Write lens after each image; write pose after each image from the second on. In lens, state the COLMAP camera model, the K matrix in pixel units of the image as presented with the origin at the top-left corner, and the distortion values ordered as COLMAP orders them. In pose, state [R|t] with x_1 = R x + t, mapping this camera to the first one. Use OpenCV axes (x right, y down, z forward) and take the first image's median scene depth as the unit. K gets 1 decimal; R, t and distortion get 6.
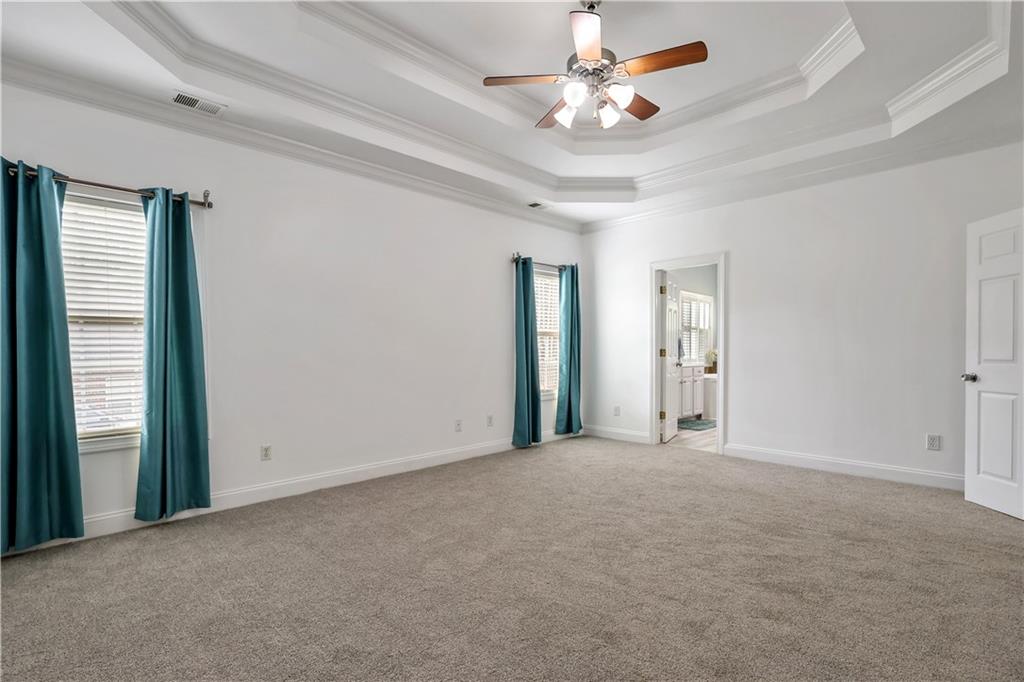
lens RADIAL K [[490.4, 0, 514.2], [0, 490.4, 341.0], [0, 0, 1]] dist [0.000022, 0.000143]
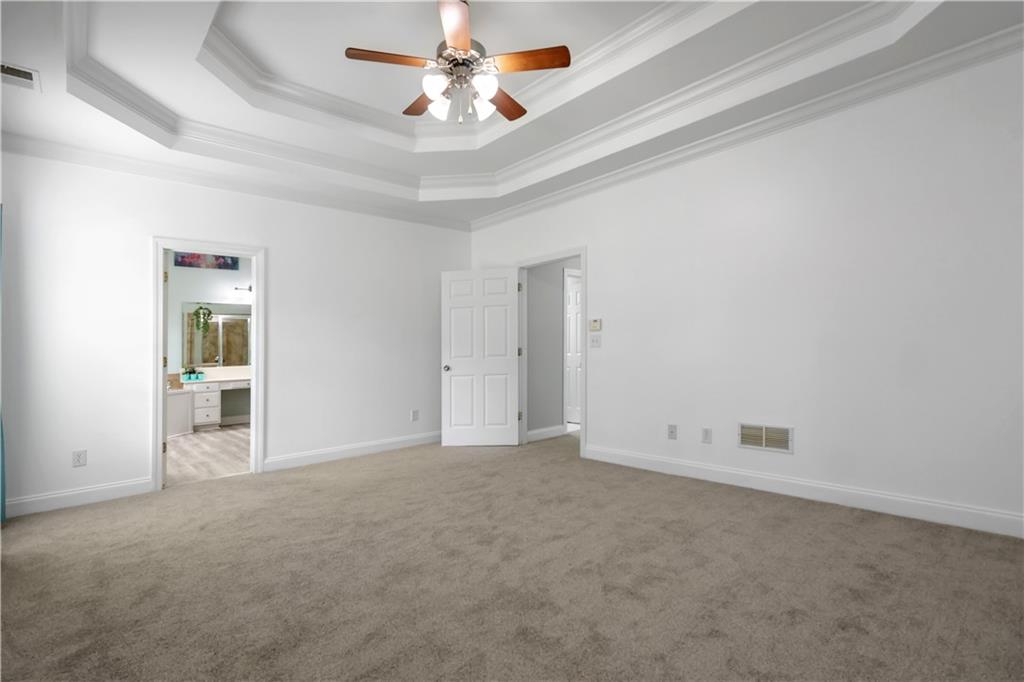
lens RADIAL K [[490.4, 0, 517.1], [0, 490.4, 344.4], [0, 0, 1]] dist [0.000022, 0.000143]
pose [[0.031134, 0.013011, 0.999431, -0.639921], [0.010478, 0.999856, -0.013343, 0.020148], [-0.999460, 0.010888, 0.030993, 0.691738]]
